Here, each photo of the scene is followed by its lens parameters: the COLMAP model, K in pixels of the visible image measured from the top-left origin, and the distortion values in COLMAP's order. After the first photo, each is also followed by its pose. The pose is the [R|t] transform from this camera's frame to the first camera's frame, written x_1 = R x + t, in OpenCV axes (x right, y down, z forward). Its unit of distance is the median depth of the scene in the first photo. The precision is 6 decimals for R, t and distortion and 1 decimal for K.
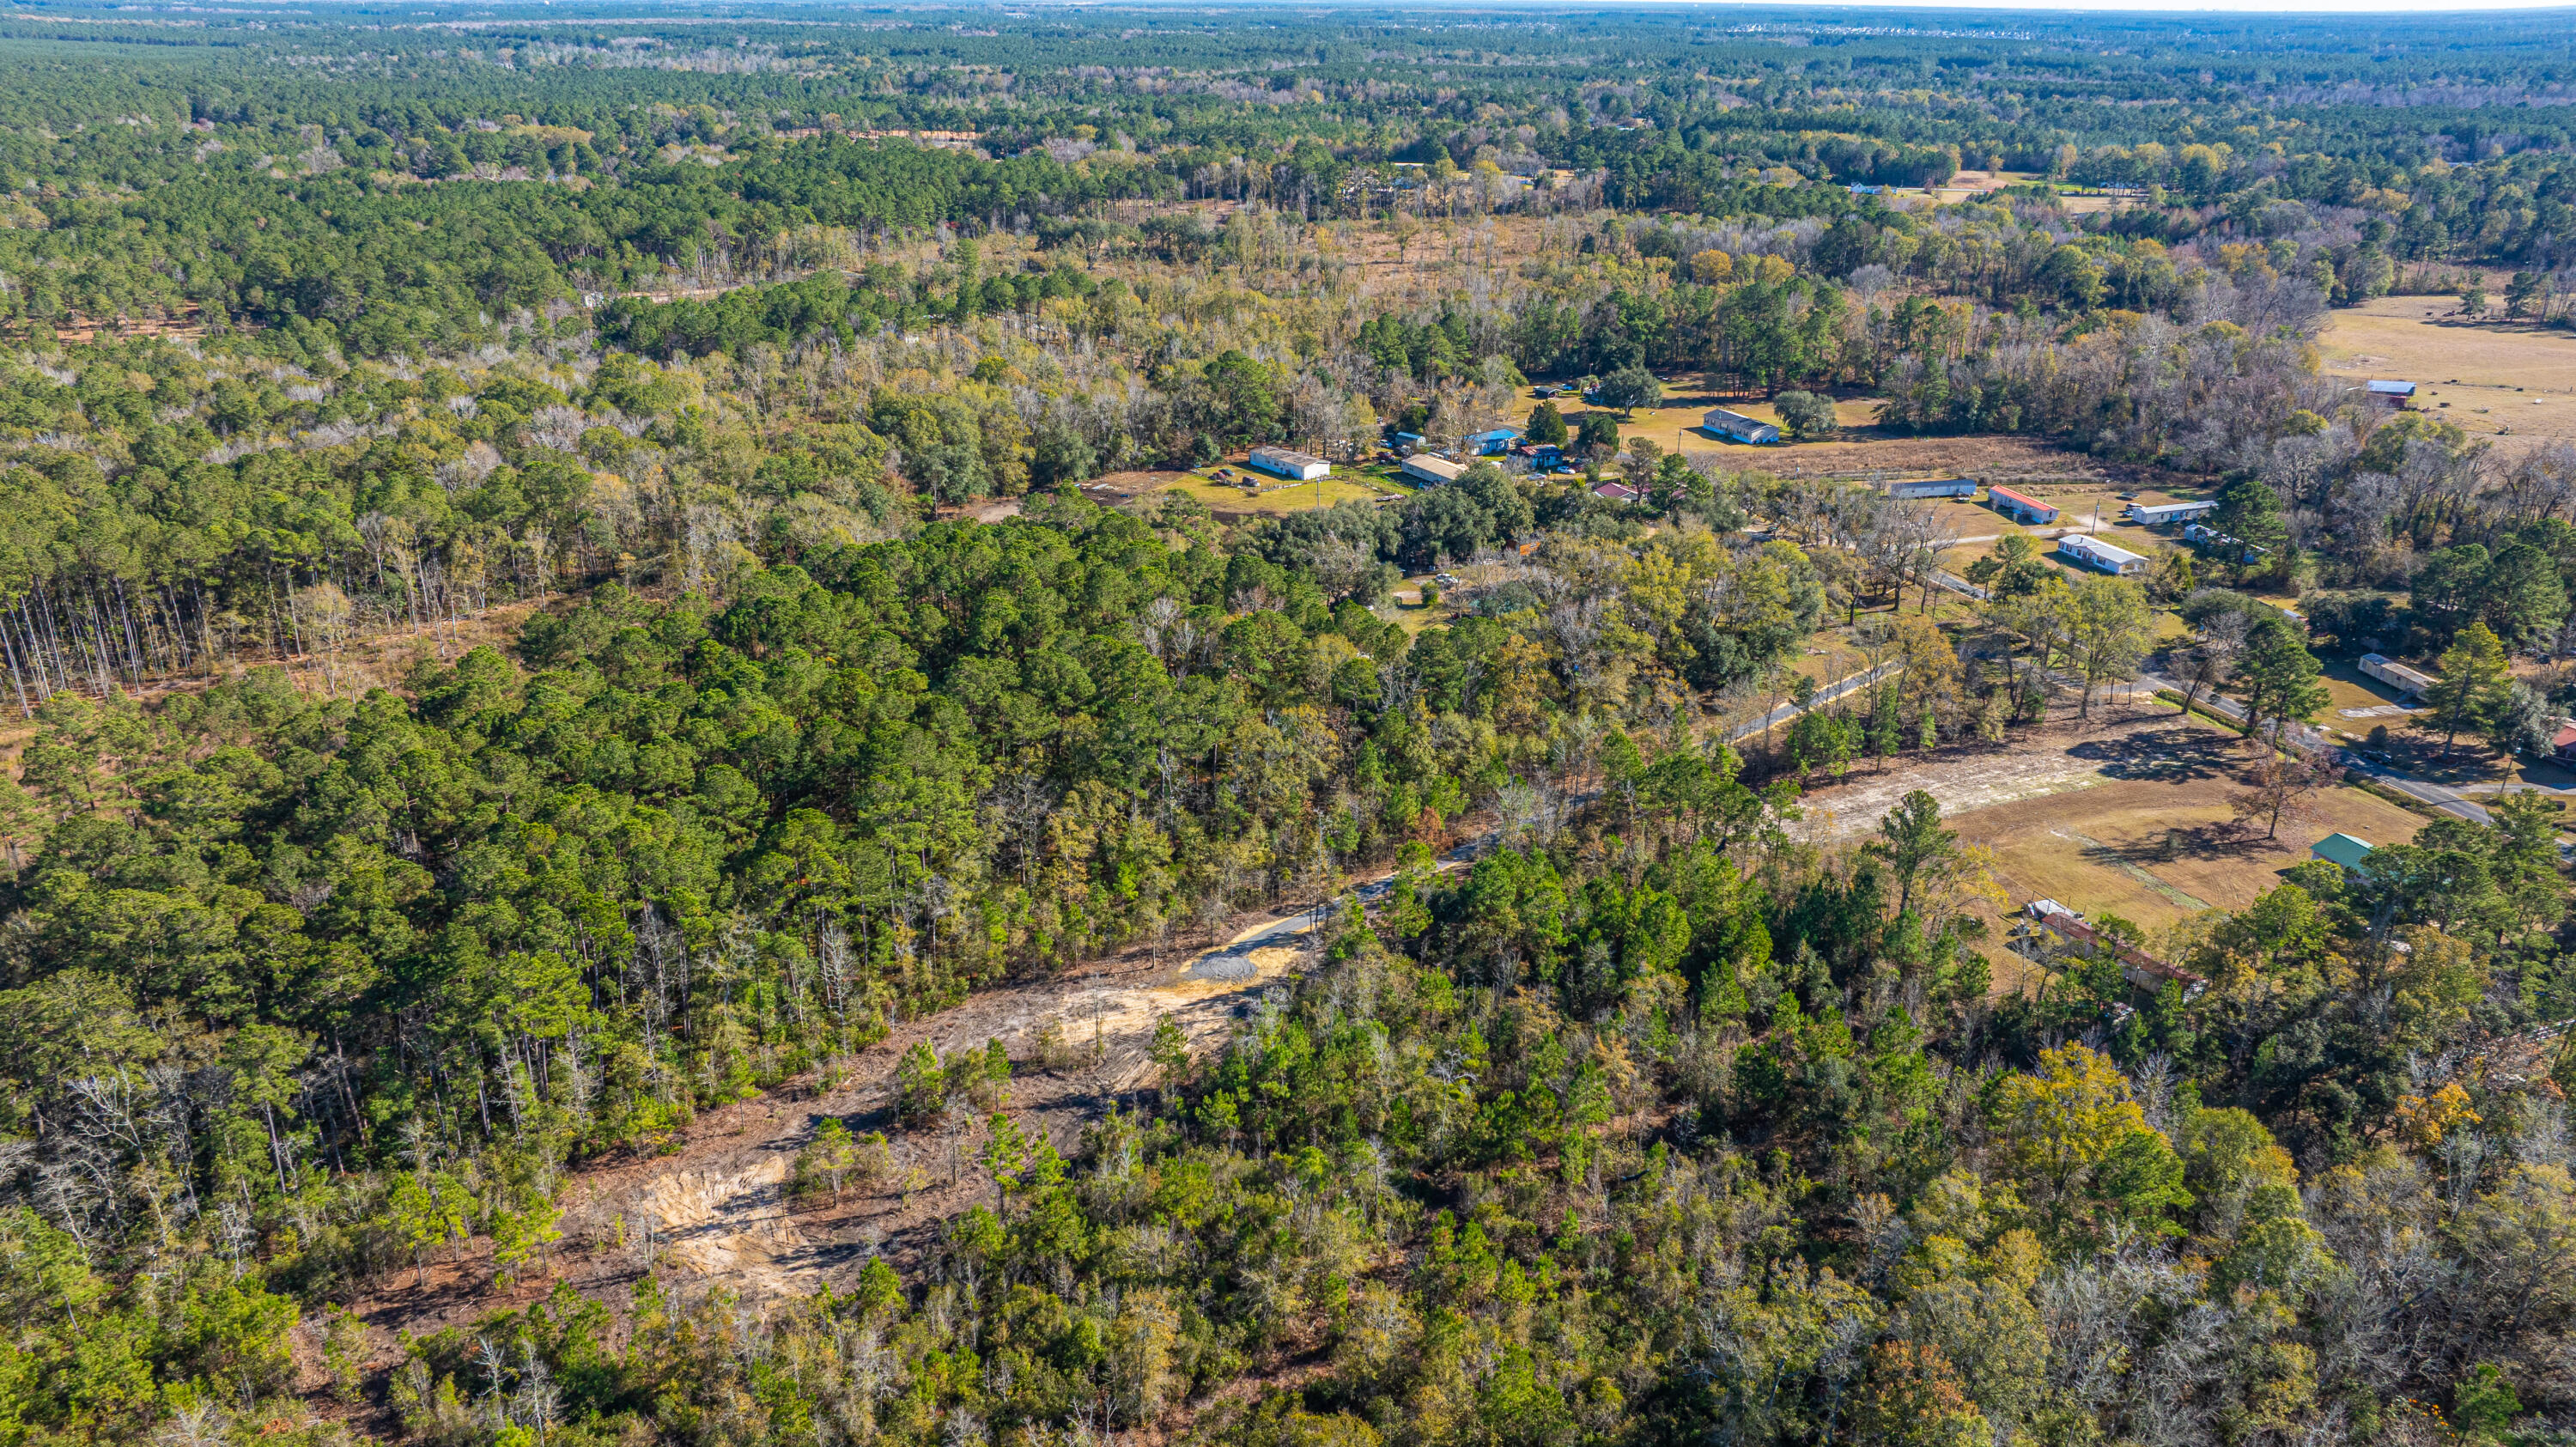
lens RADIAL K [[1812.6, 0, 1288.4], [0, 1812.6, 730.3], [0, 0, 1]] dist [-0.036455, 0.035875]
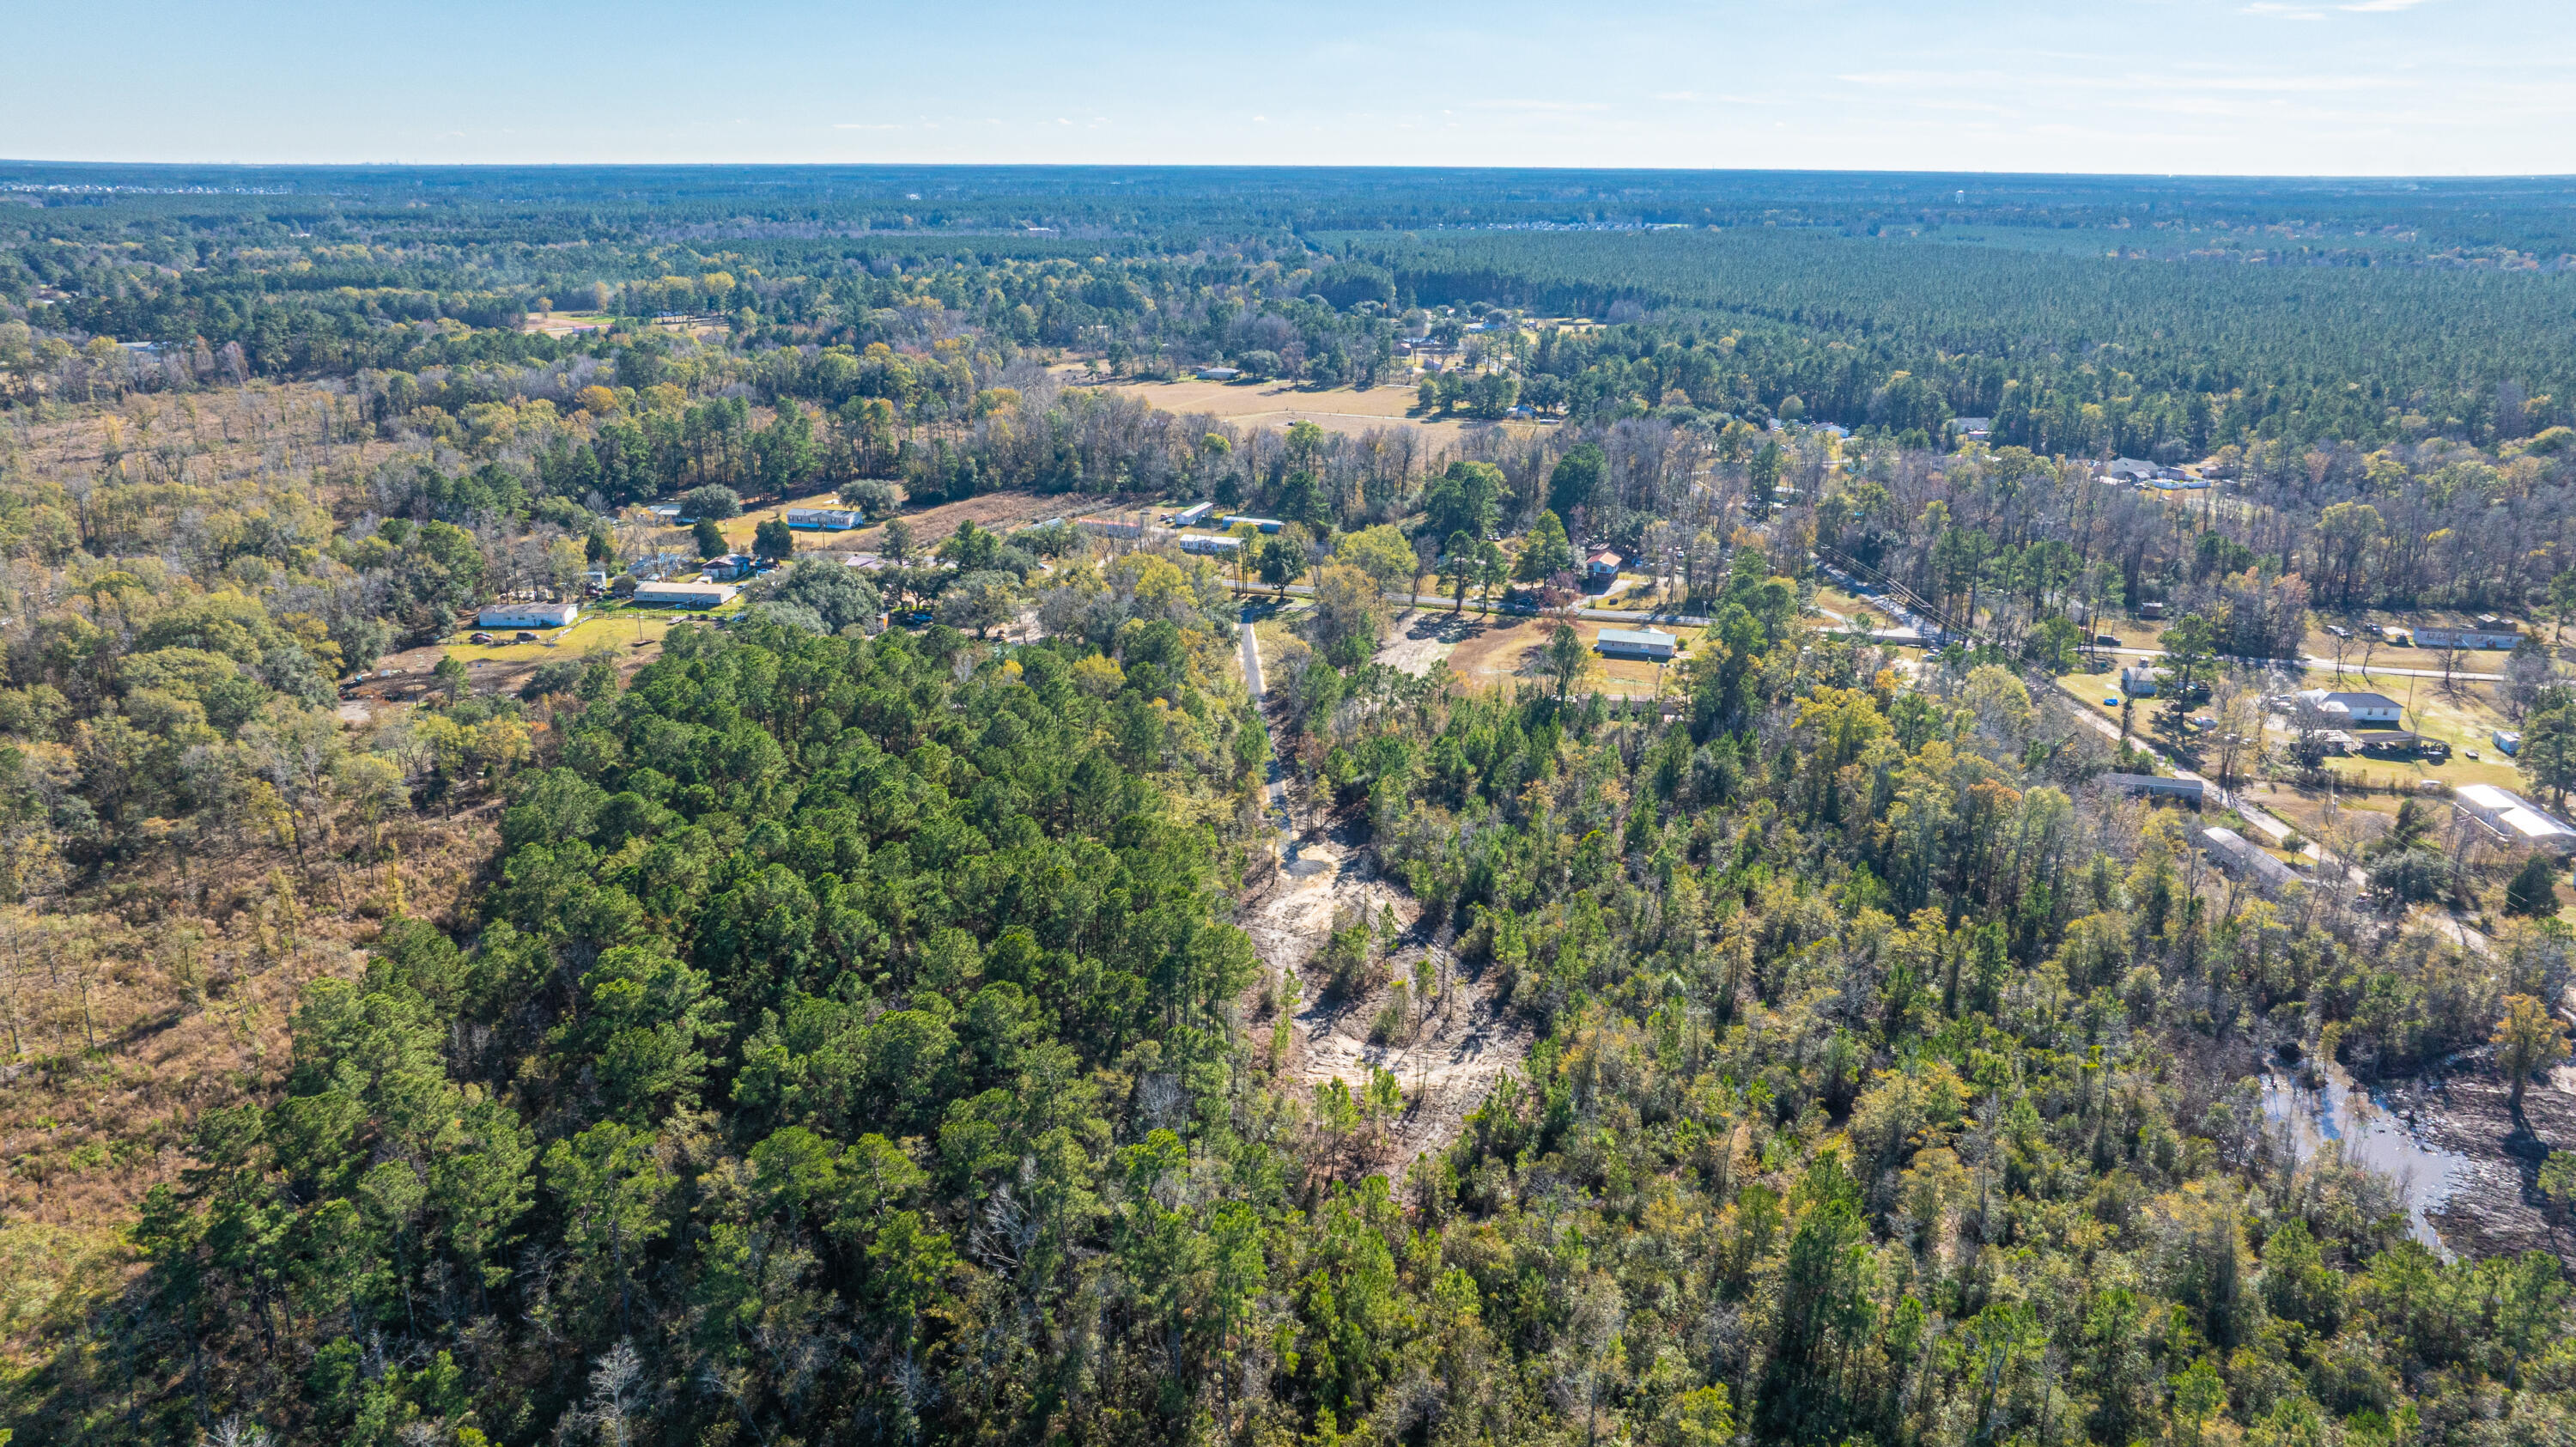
lens RADIAL K [[1812.6, 0, 1291.2], [0, 1812.6, 722.6], [0, 0, 1]] dist [-0.036455, 0.035875]
pose [[0.617981, -0.237945, 0.749321, -0.496617], [0.296866, 0.953166, 0.057844, -0.024594], [-0.727990, 0.186701, 0.659676, 0.053974]]
